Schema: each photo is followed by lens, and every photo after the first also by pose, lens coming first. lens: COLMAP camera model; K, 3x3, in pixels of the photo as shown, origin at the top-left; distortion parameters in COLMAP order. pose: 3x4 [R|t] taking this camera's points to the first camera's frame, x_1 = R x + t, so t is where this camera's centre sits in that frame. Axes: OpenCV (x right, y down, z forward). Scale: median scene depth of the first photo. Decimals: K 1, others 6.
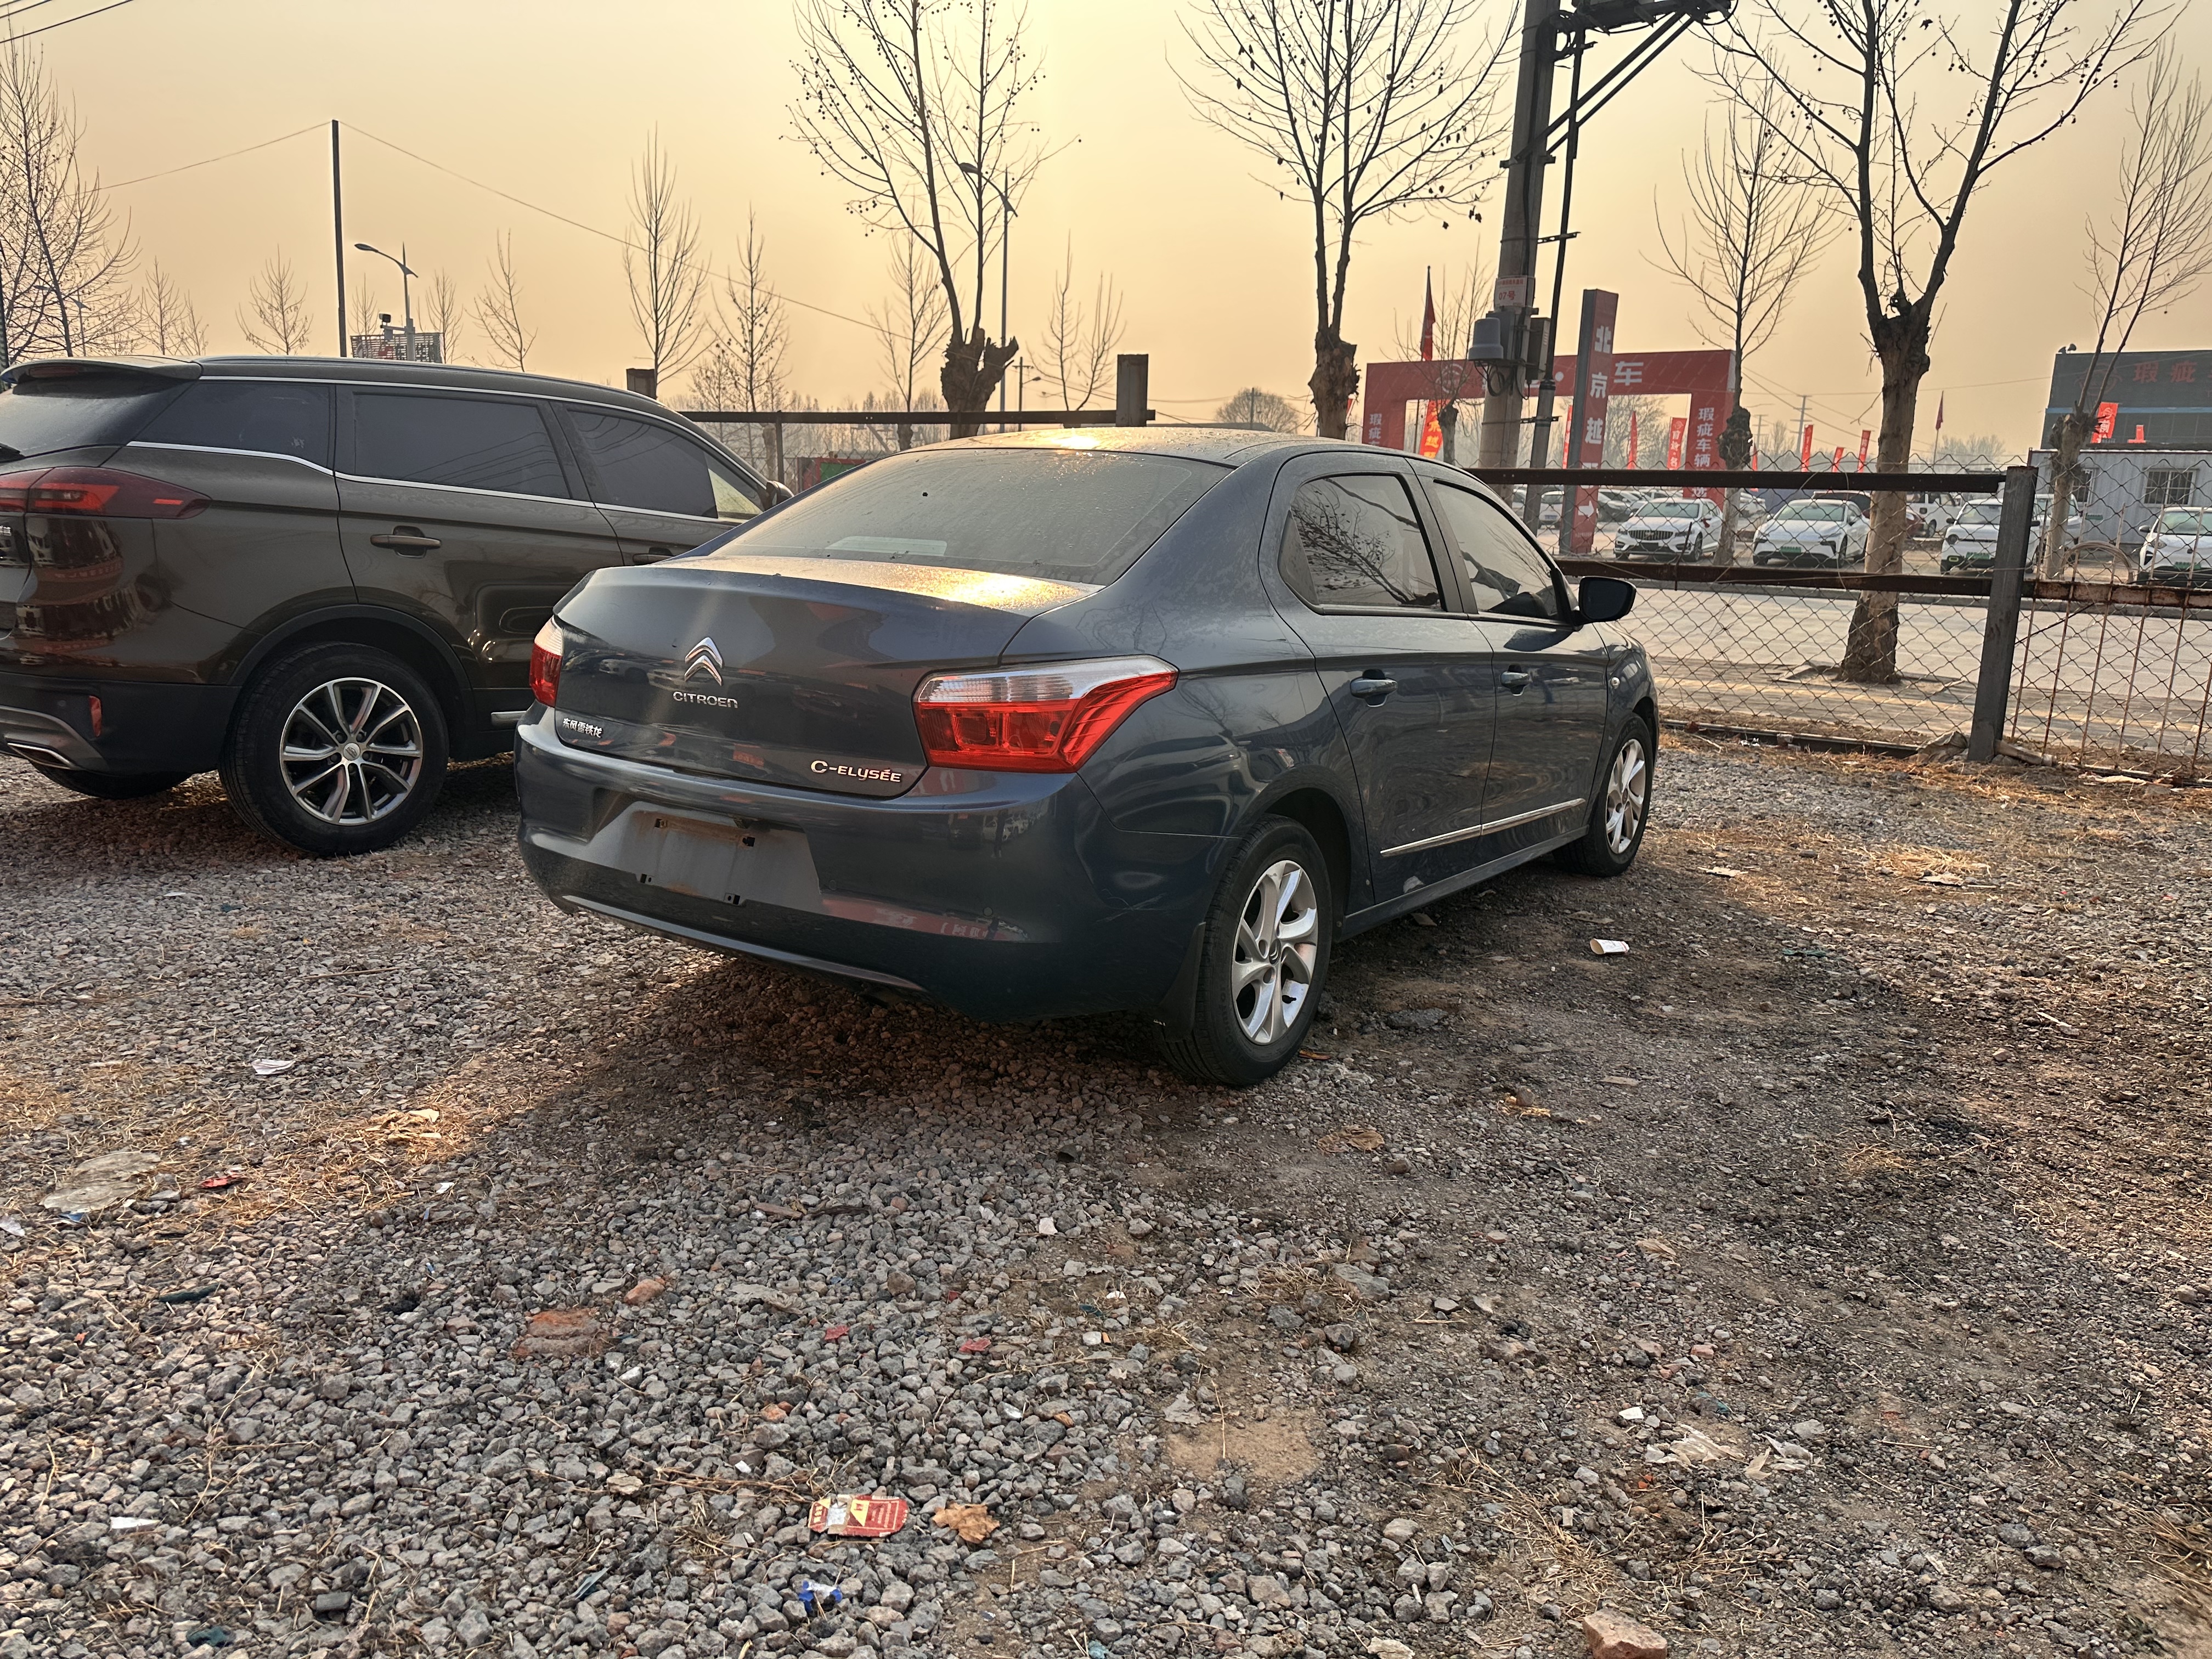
lens RADIAL K [[1555.9, 0, 1101.7], [0, 1555.9, 825.1], [0, 0, 1]] dist [0.037626, -0.043329]
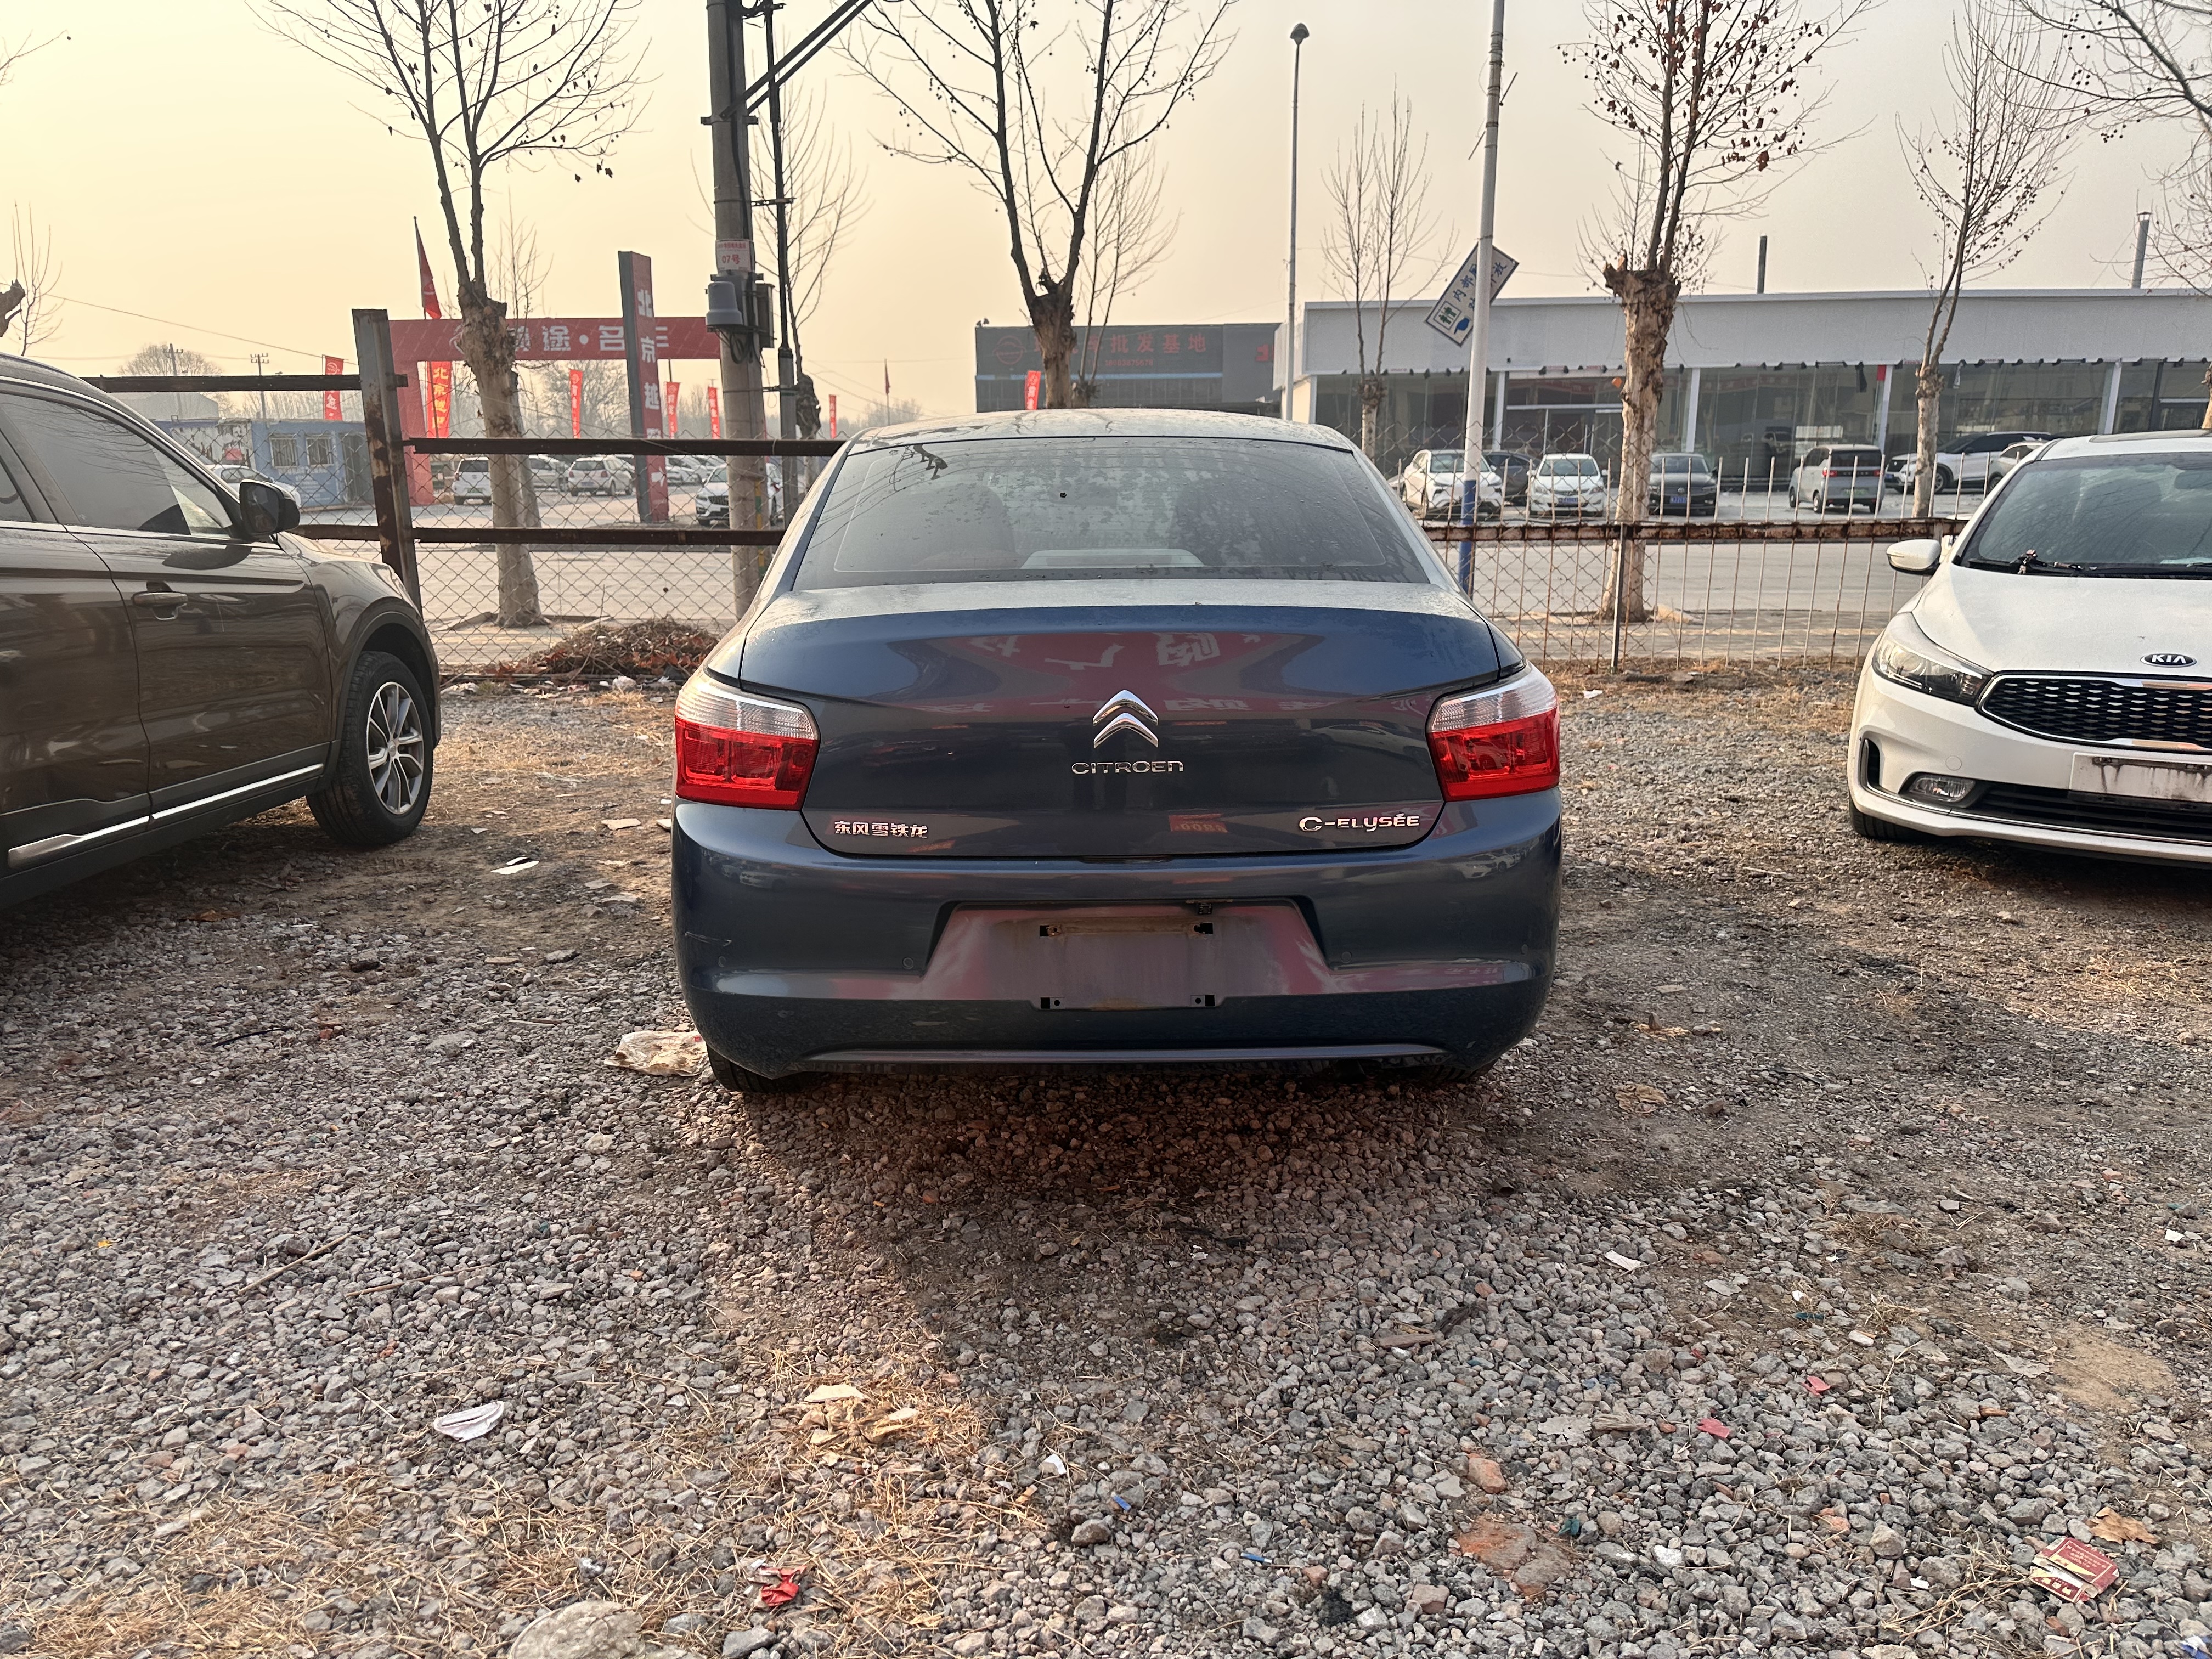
lens RADIAL K [[1555.9, 0, 1095.7], [0, 1555.9, 840.5], [0, 0, 1]] dist [0.037626, -0.043329]
pose [[0.812972, -0.168394, 0.557423, -0.483649], [0.151082, 0.985489, 0.077365, -0.072088], [-0.562362, 0.021321, 0.826616, 0.234202]]
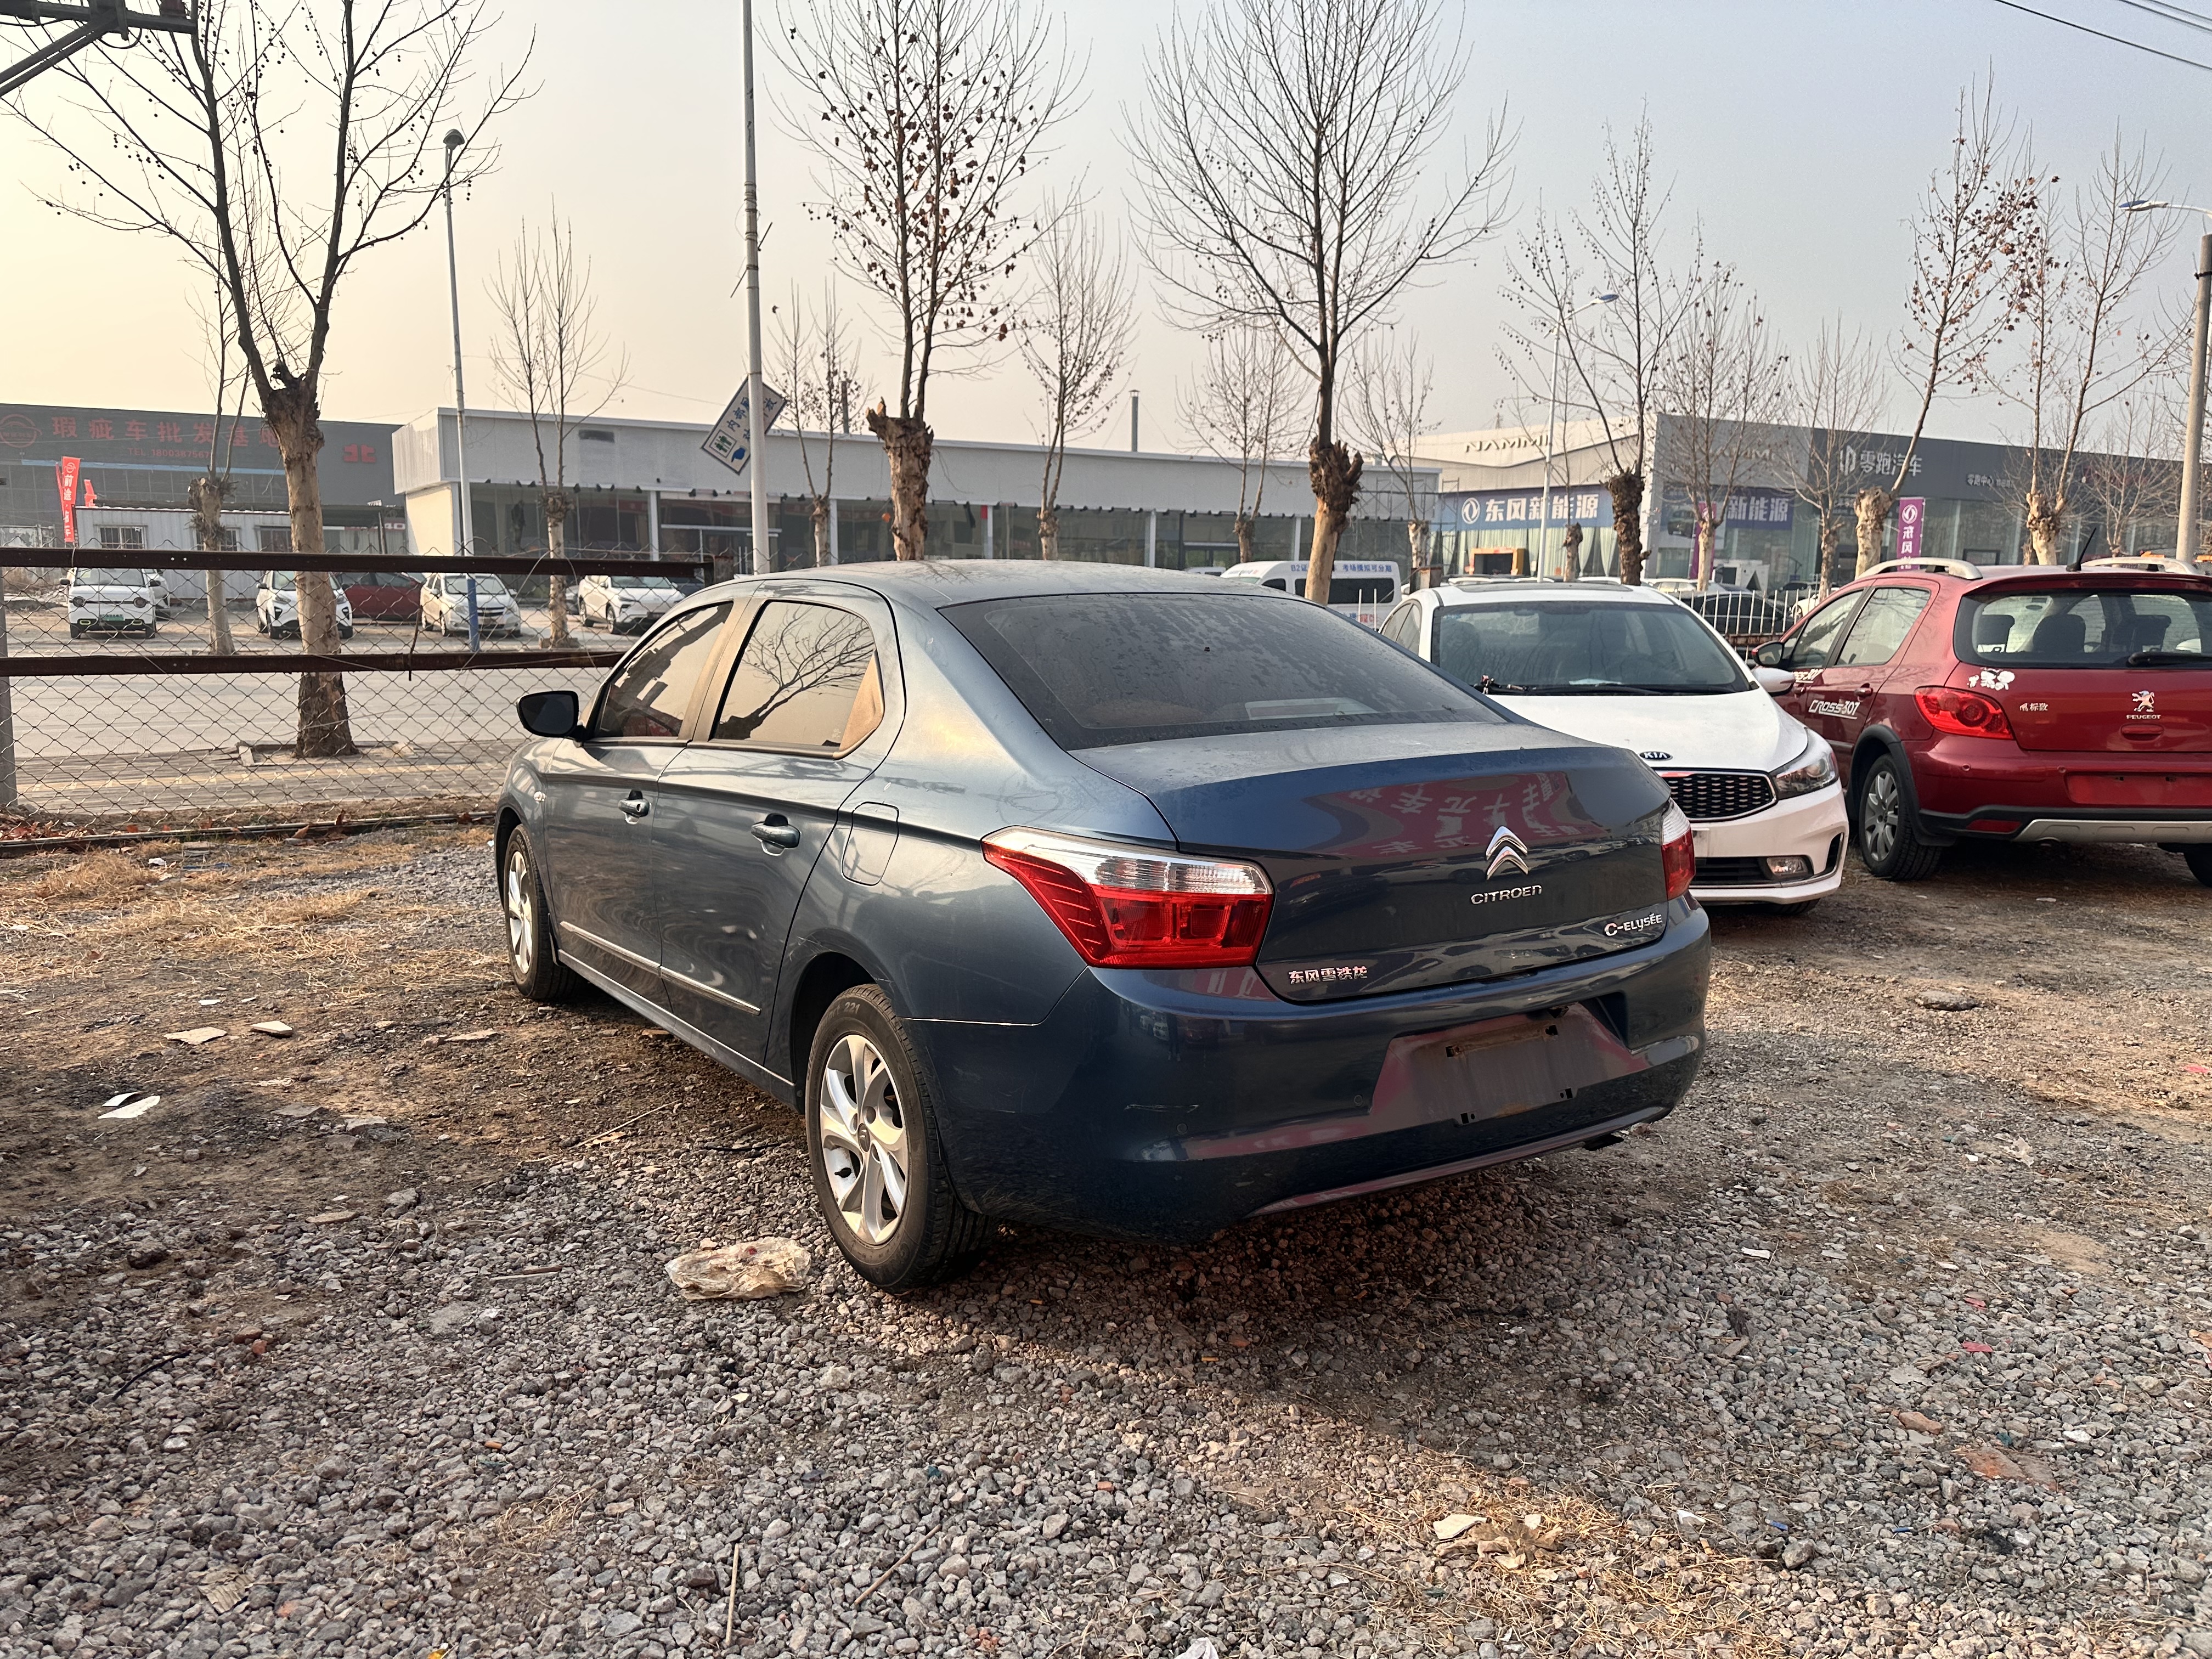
lens RADIAL K [[1555.9, 0, 1099.3], [0, 1555.9, 832.2], [0, 0, 1]] dist [0.037626, -0.043329]
pose [[0.382048, -0.168305, 0.908687, -0.779155], [0.192200, 0.976246, 0.100010, -0.168762], [-0.903935, 0.136441, 0.405322, 0.566526]]
